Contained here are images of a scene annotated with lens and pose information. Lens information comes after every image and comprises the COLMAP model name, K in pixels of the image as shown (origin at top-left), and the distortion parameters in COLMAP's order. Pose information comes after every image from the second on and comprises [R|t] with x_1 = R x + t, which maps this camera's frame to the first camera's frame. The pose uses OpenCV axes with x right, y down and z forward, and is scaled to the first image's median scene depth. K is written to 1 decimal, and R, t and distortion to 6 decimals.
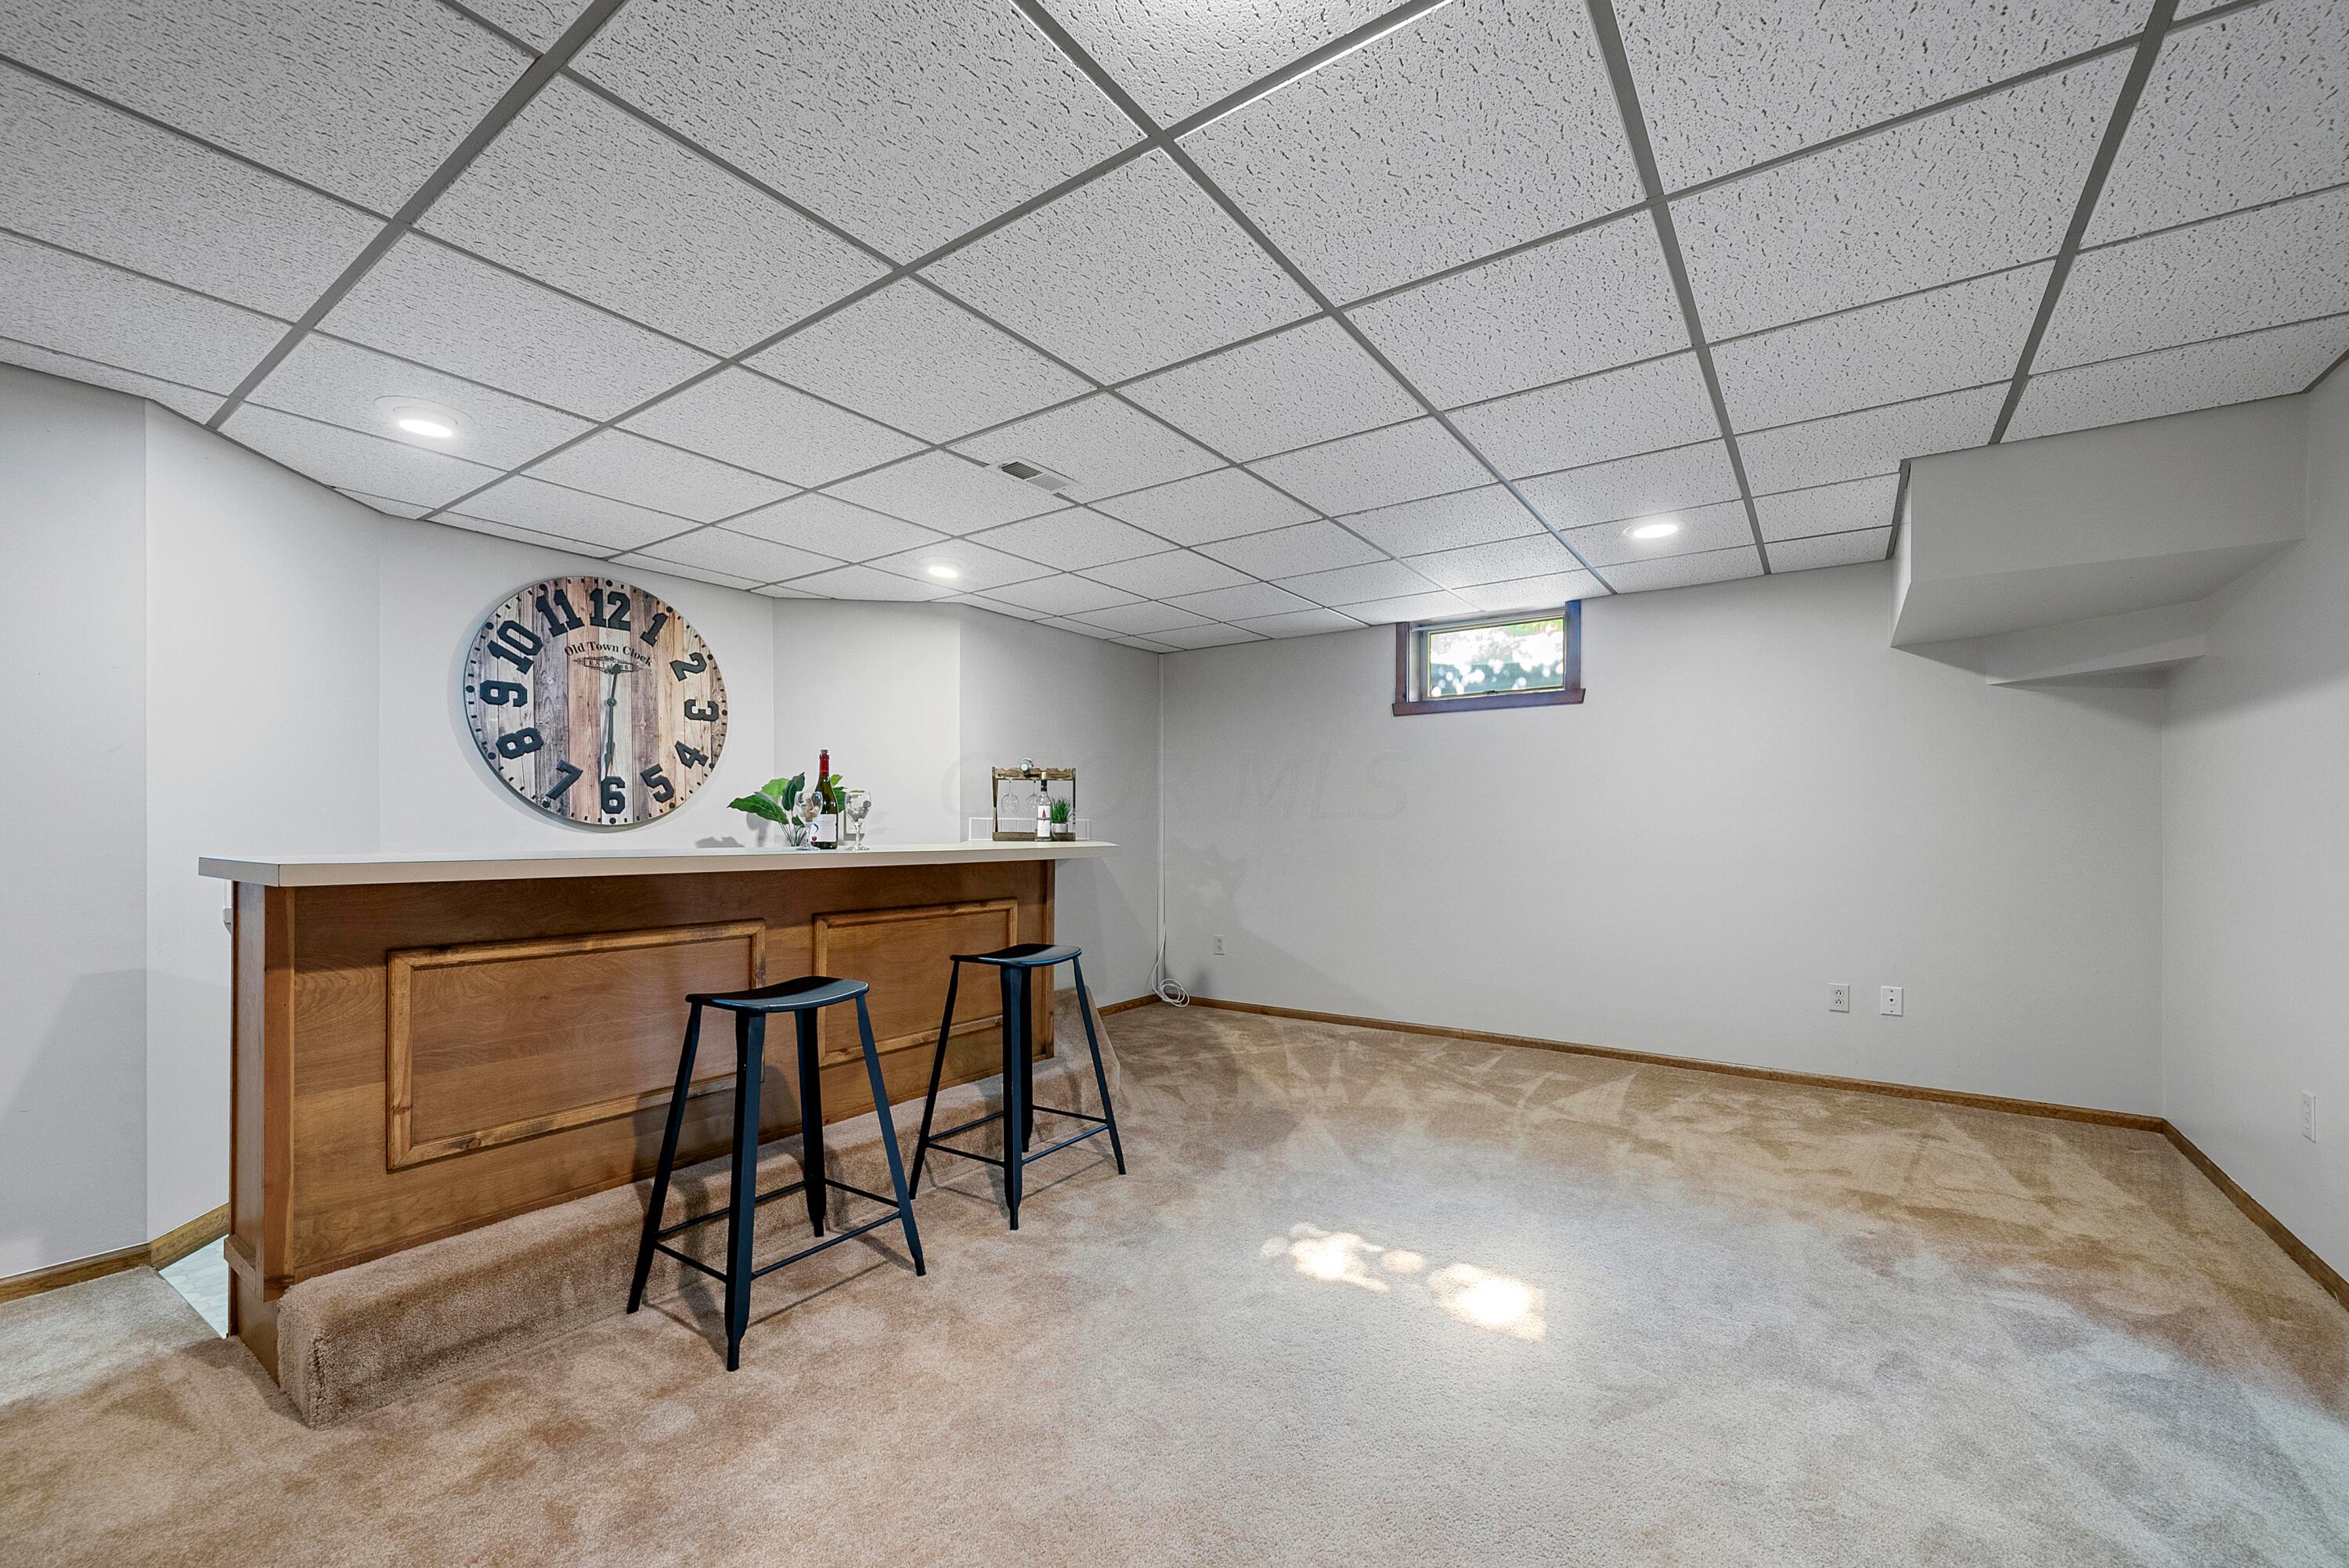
lens RADIAL K [[923.8, 0, 1192.4], [0, 923.8, 826.6], [0, 0, 1]] dist [-0.002992, -0.000610]
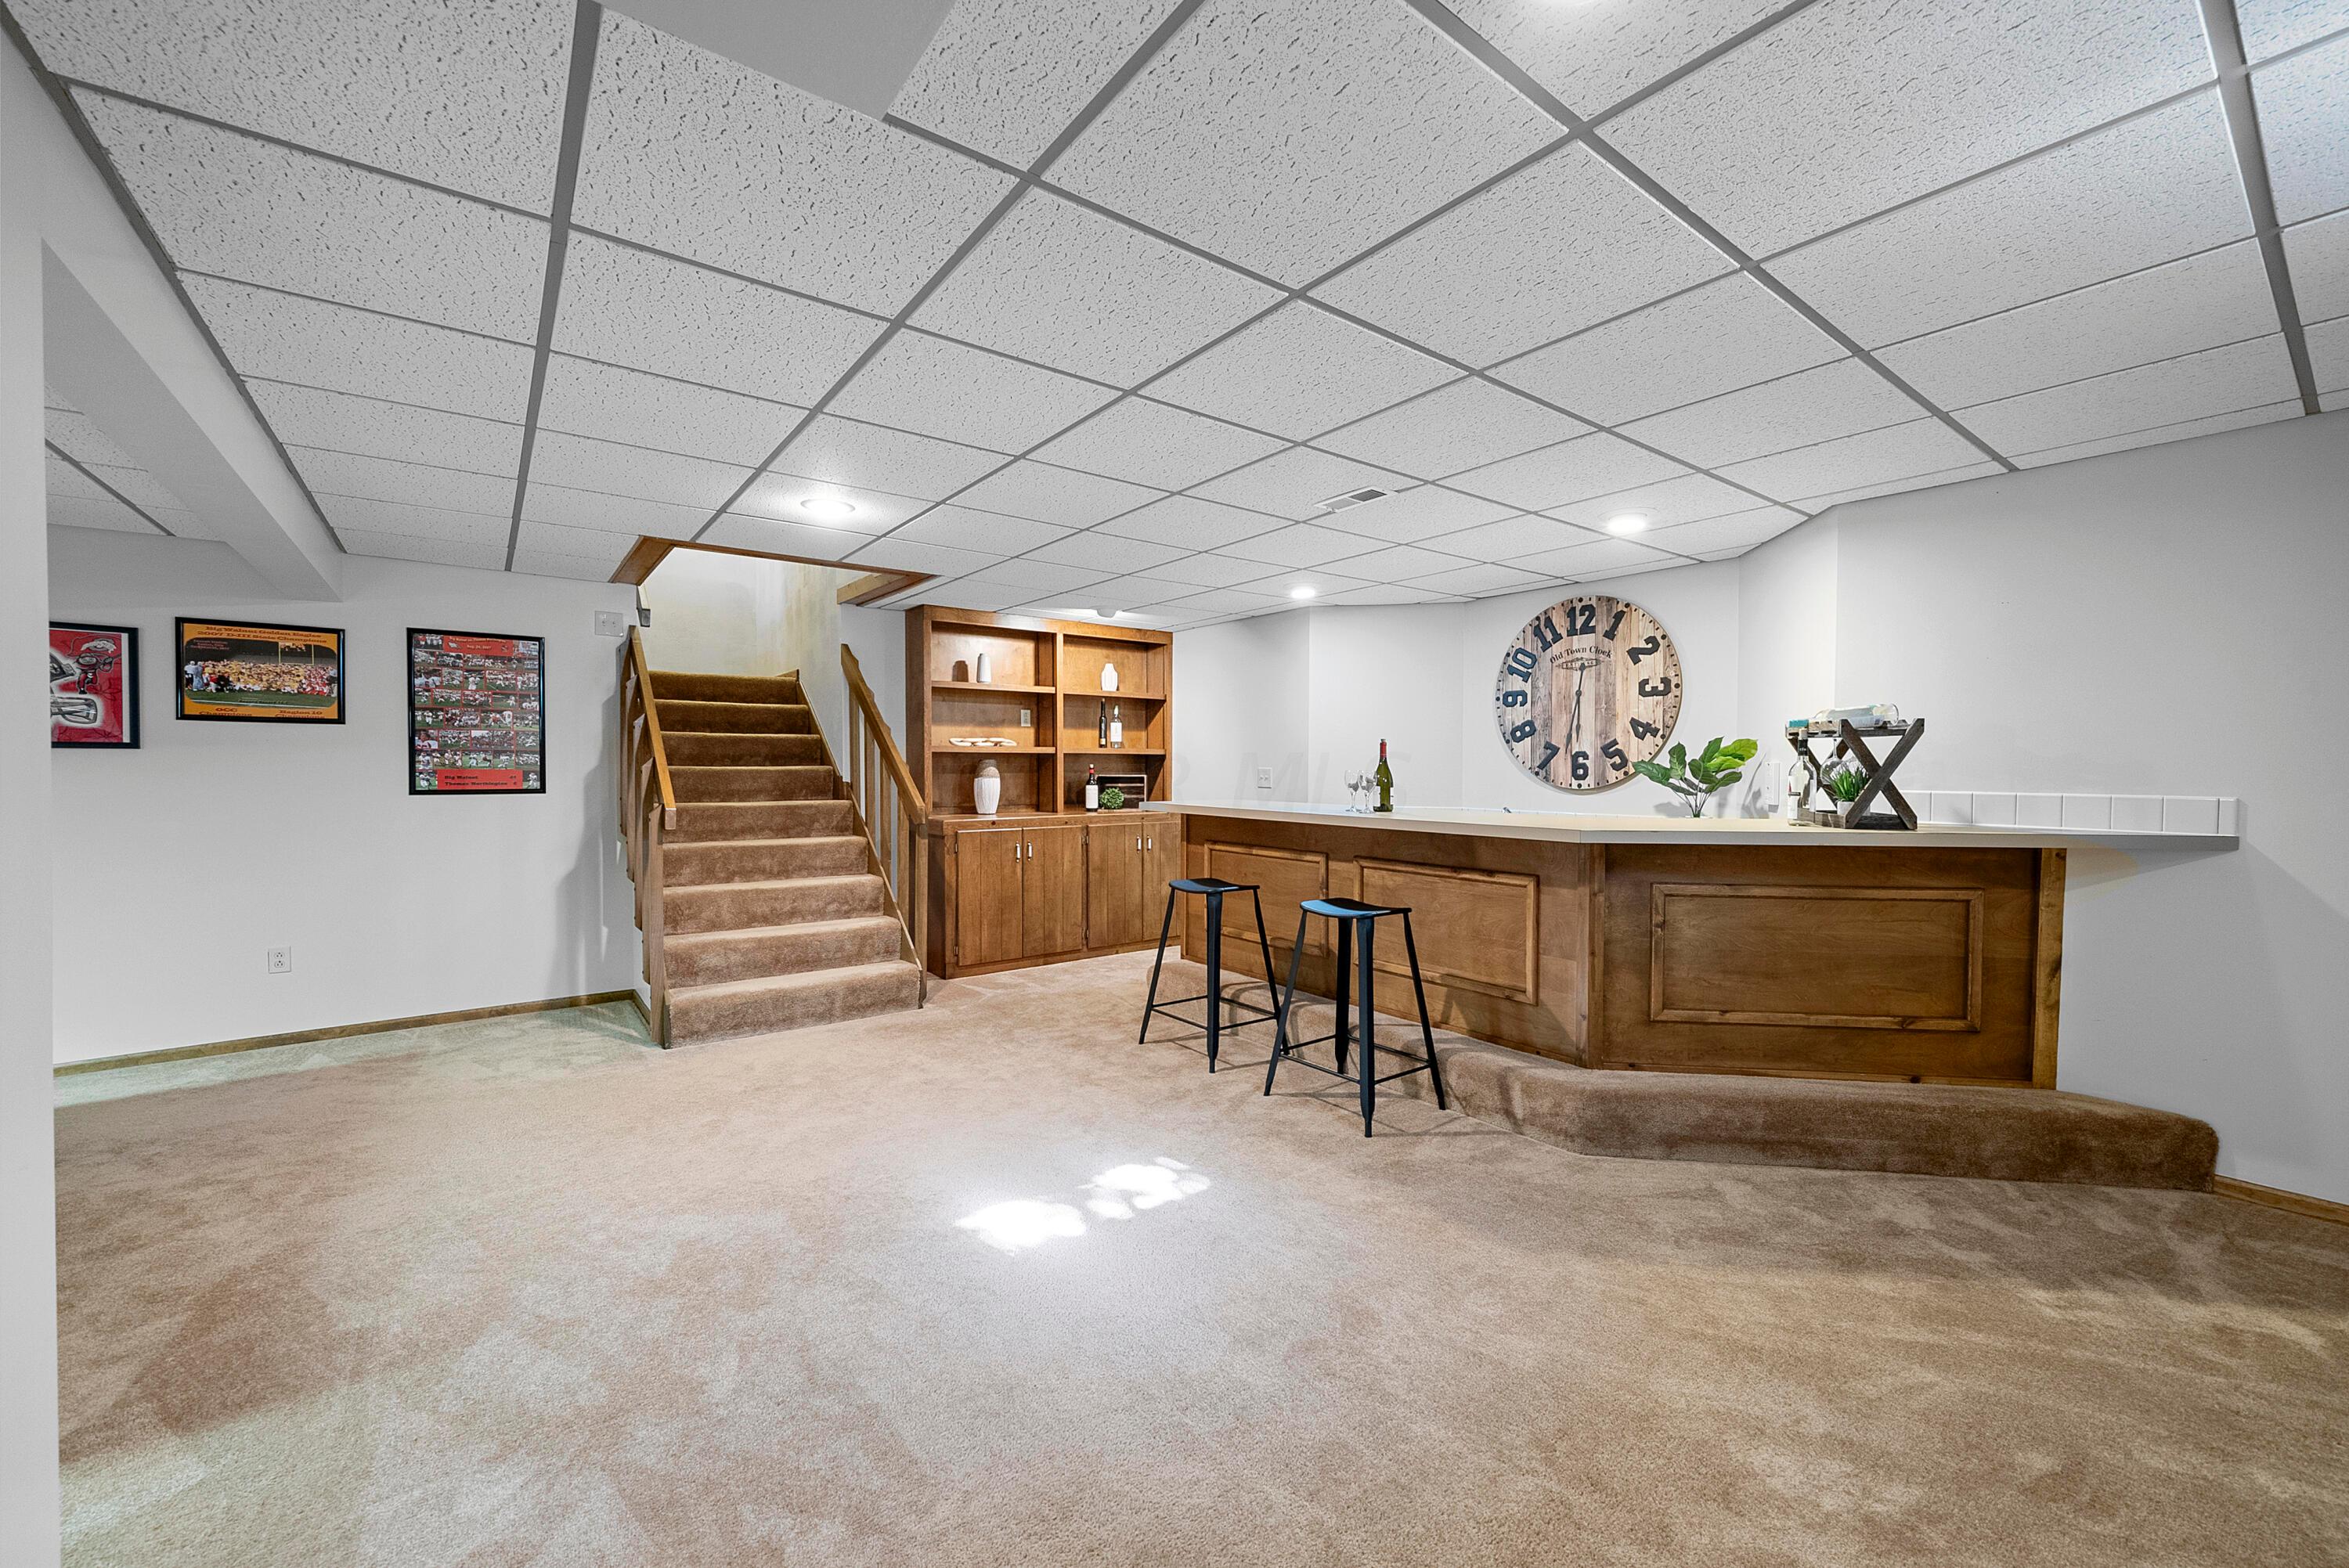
lens RADIAL K [[923.8, 0, 1170.3], [0, 923.8, 787.1], [0, 0, 1]] dist [-0.002992, -0.000610]
pose [[-0.322743, 0.022053, -0.946230, 0.770723], [-0.003419, 0.999695, 0.024465, -0.033964], [0.946480, 0.011131, -0.322569, 0.880955]]
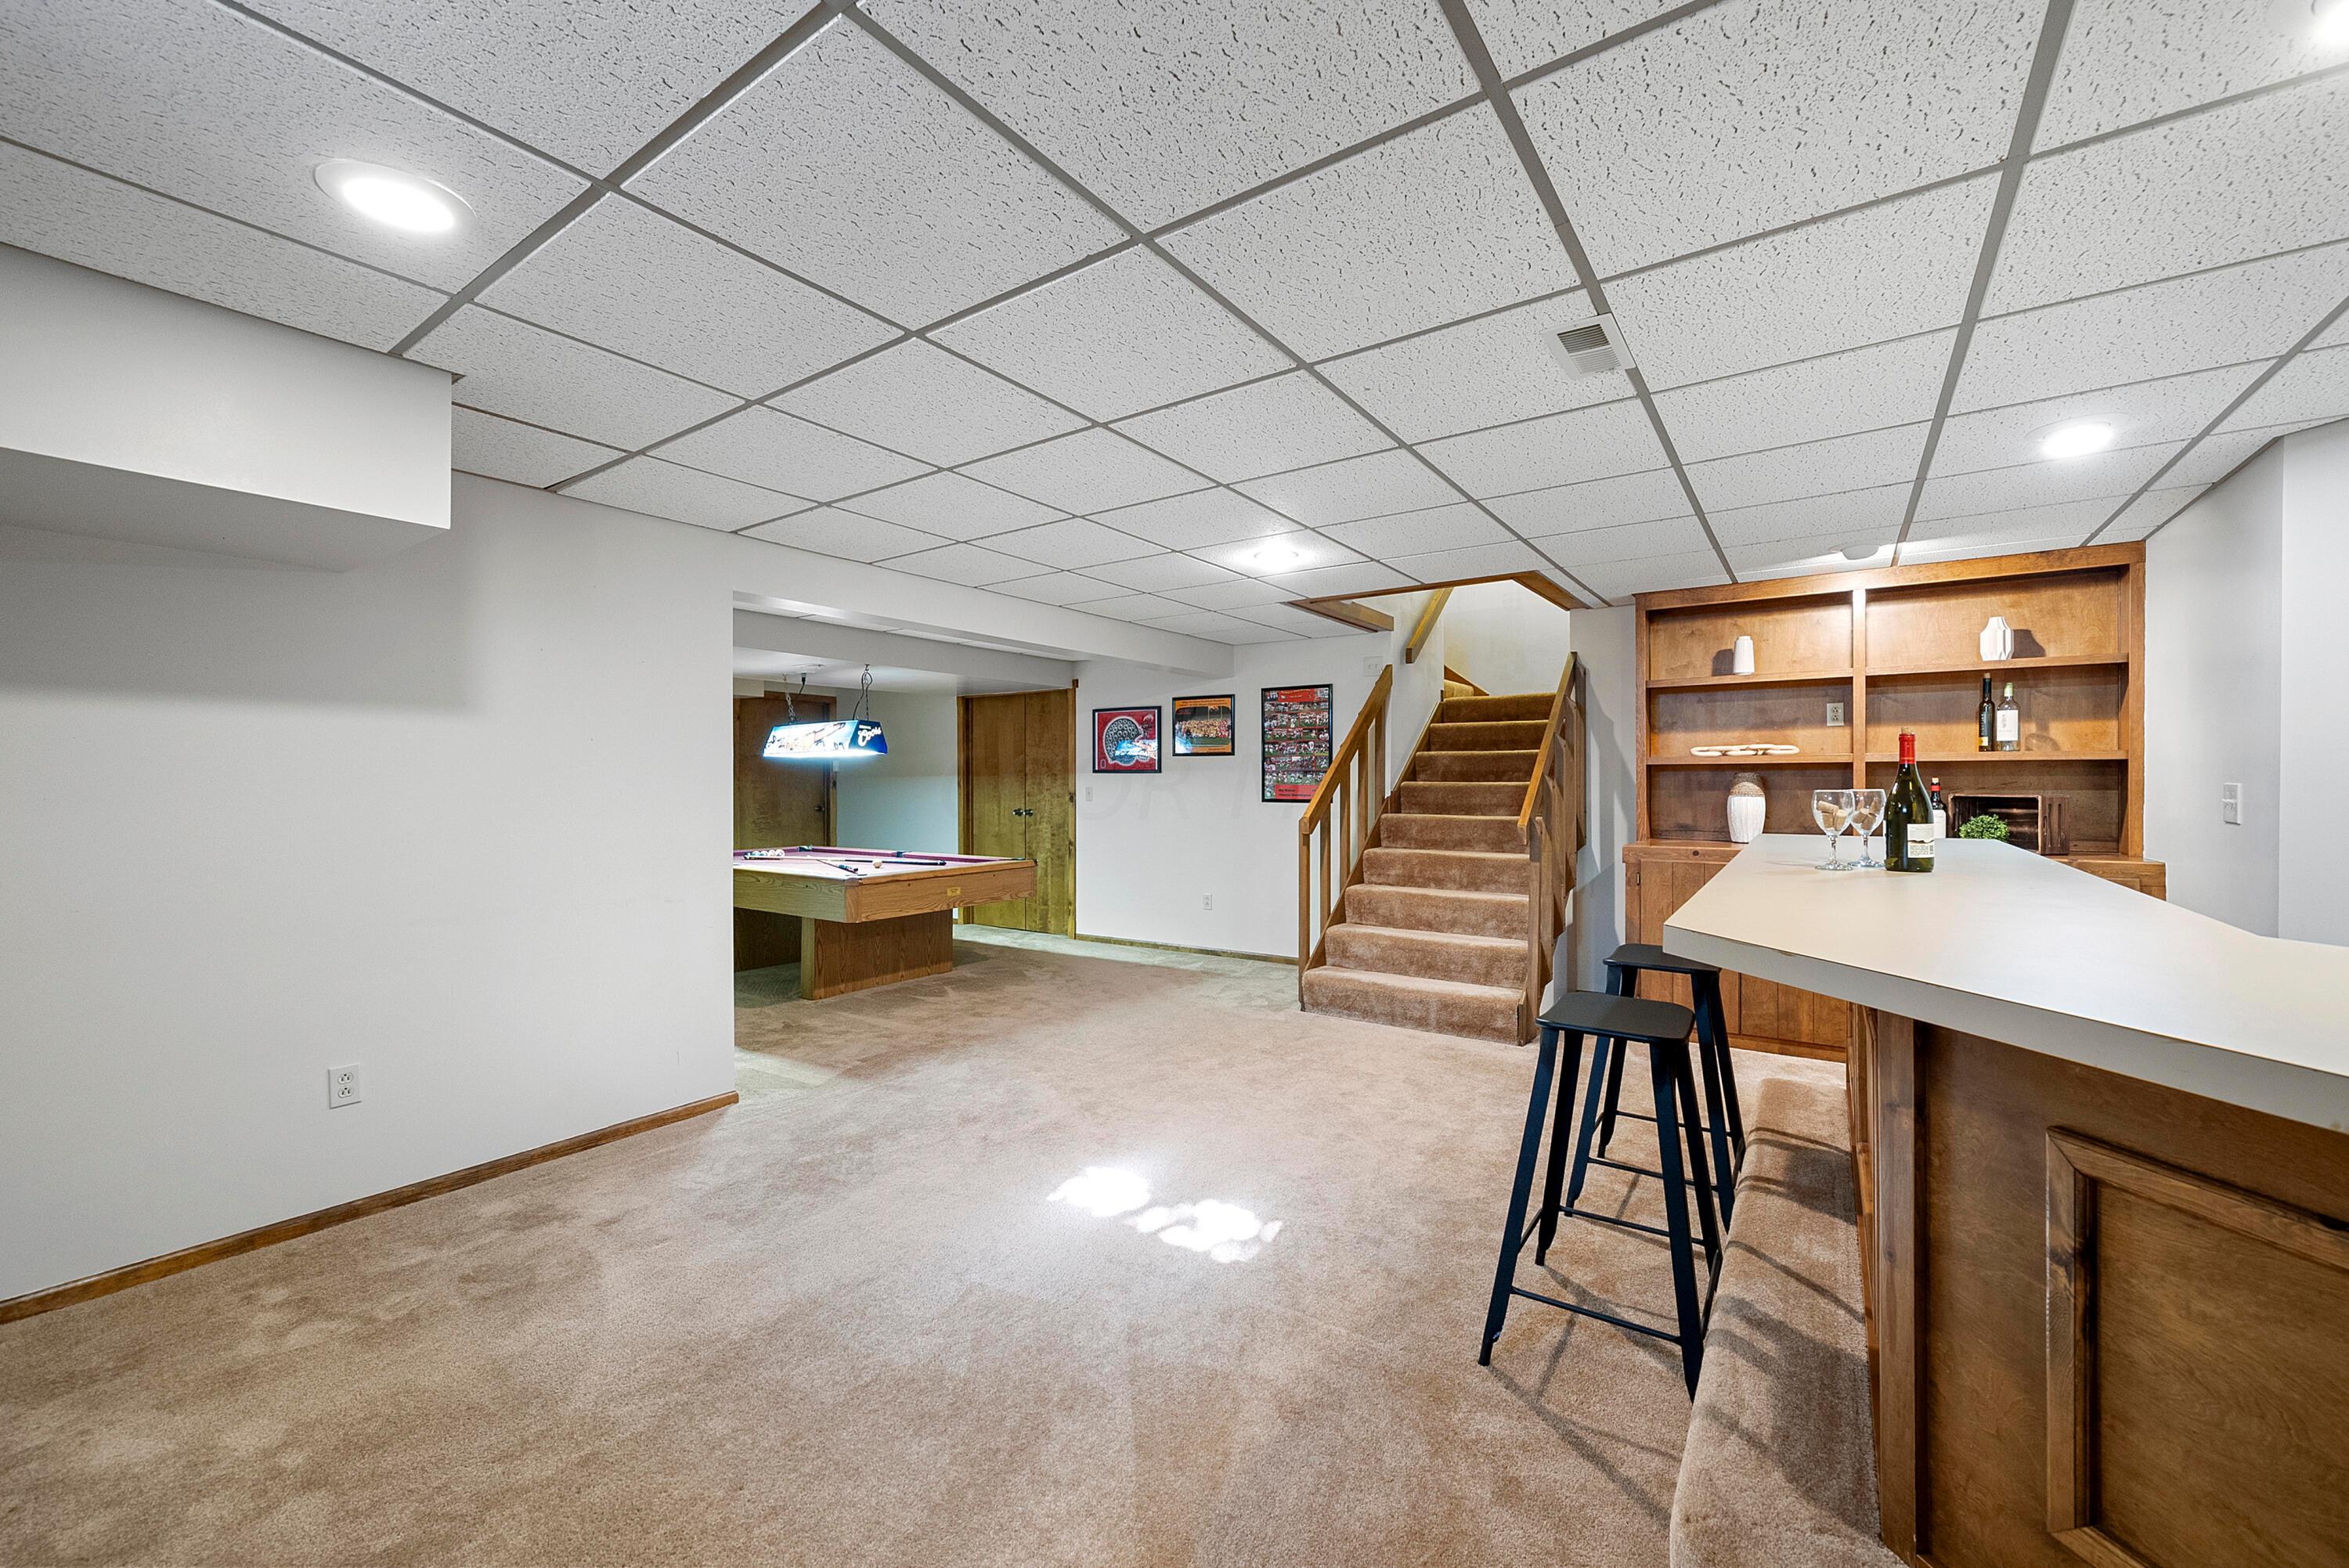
lens RADIAL K [[923.8, 0, 1179.3], [0, 923.8, 788.6], [0, 0, 1]] dist [-0.002992, -0.000610]
pose [[-0.999820, 0.003431, 0.018662, 0.104072], [0.003631, 0.999936, 0.010692, -0.036040], [-0.018624, 0.010757, -0.999769, 1.311862]]
